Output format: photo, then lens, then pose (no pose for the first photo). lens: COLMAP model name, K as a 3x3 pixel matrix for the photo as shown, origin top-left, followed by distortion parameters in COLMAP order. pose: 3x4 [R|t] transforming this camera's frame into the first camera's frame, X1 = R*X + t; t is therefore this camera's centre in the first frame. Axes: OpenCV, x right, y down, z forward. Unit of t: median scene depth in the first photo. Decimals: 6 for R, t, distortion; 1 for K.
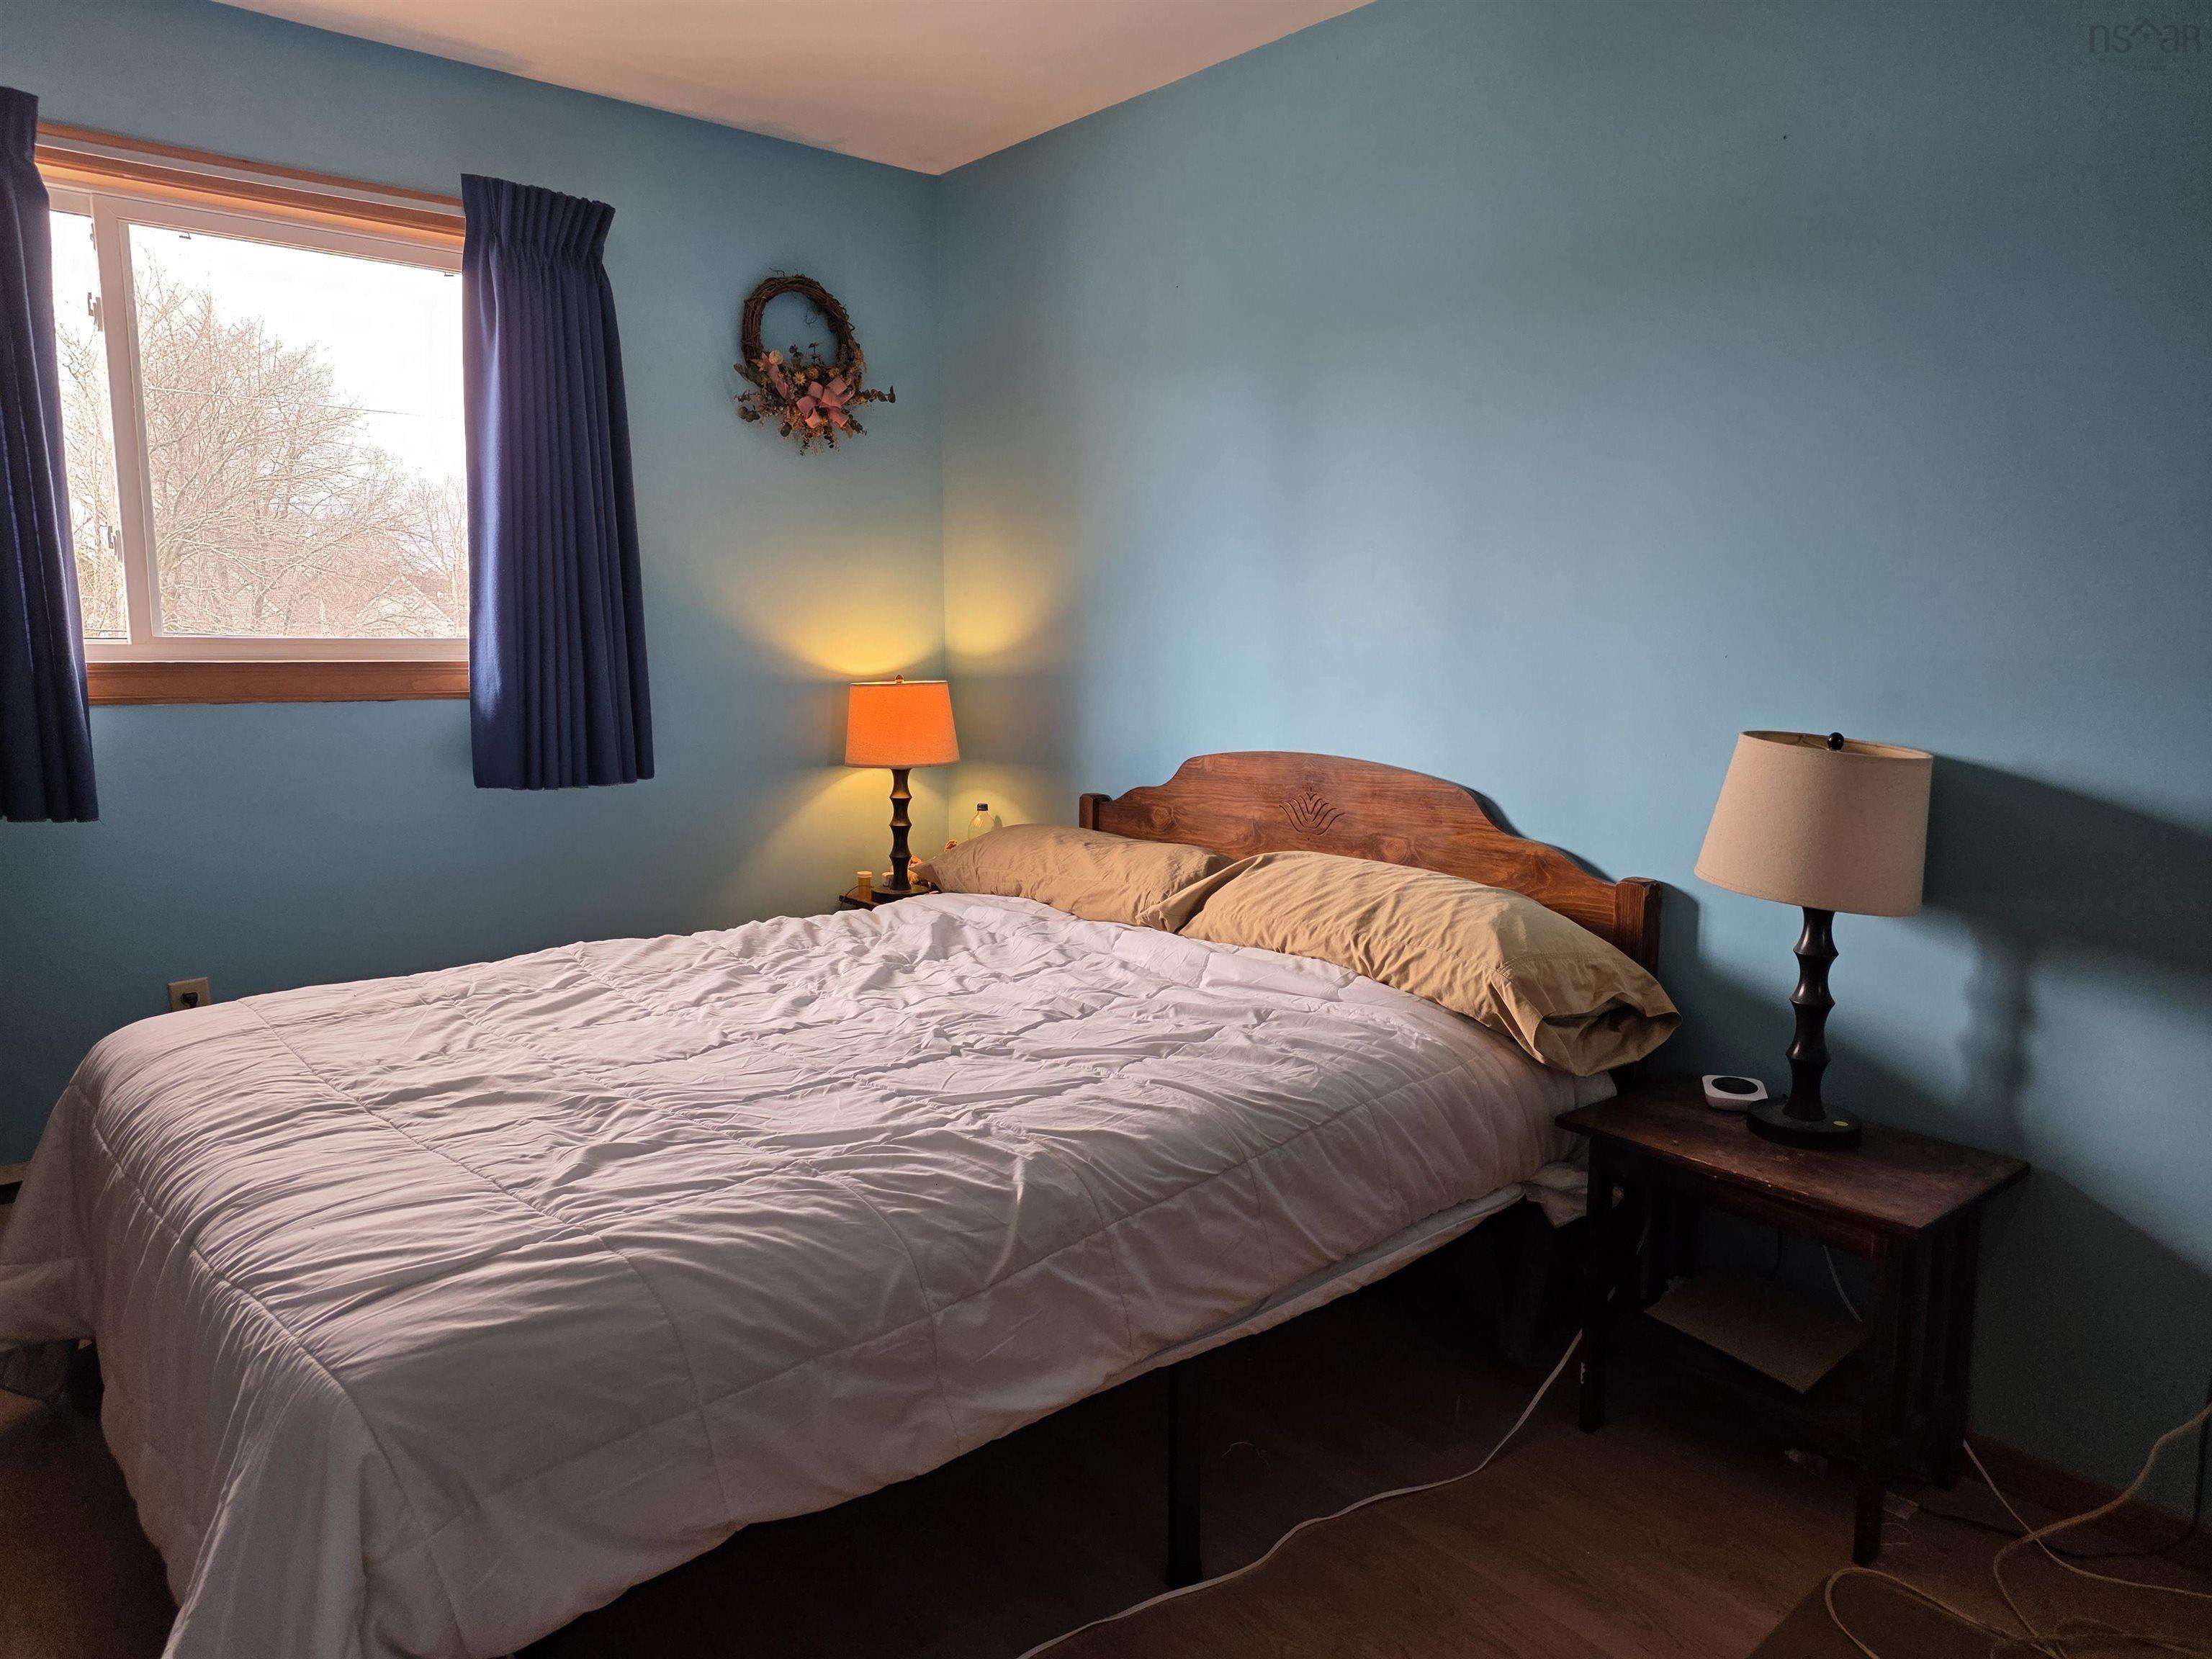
lens RADIAL K [[1468.7, 0, 1118.5], [0, 1468.7, 820.7], [0, 0, 1]] dist [0.076582, -0.068109]
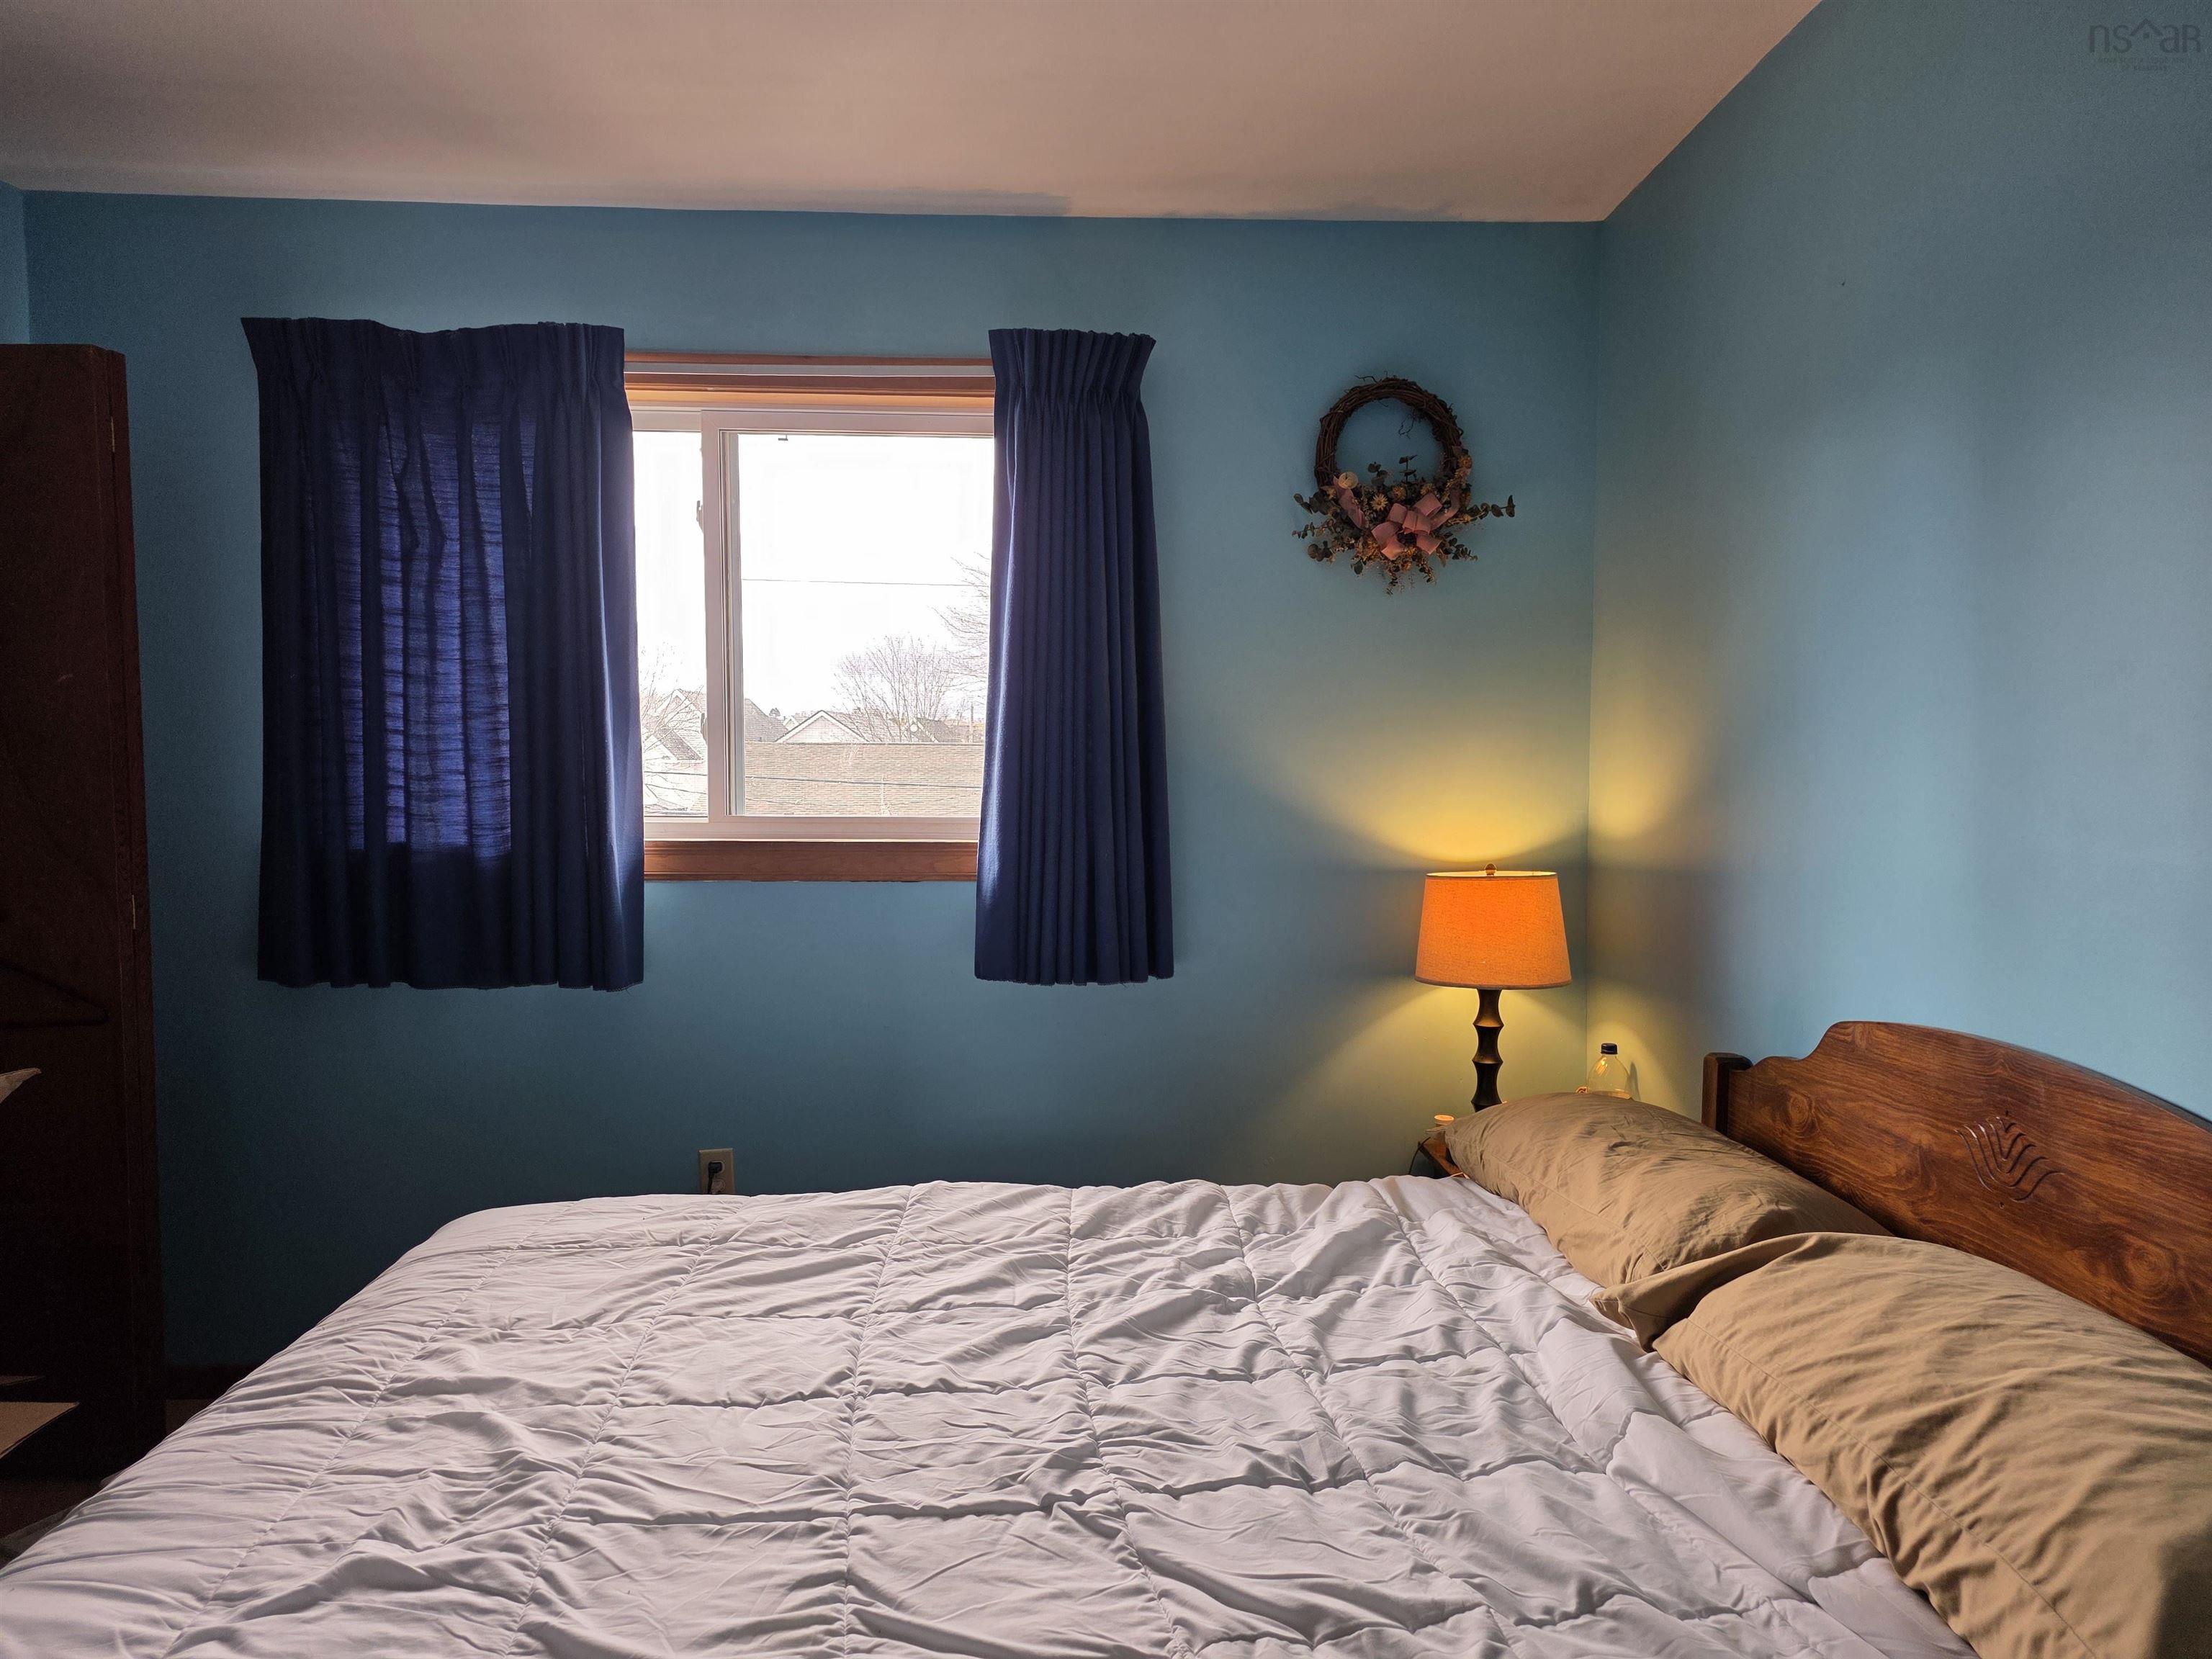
lens RADIAL K [[1468.7, 0, 1102.4], [0, 1468.7, 841.0], [0, 0, 1]] dist [0.076582, -0.068109]
pose [[0.787465, 0.022830, -0.615936, 0.217885], [-0.077573, 0.995039, -0.062295, -0.064490], [0.611458, 0.096835, 0.785329, 0.368955]]
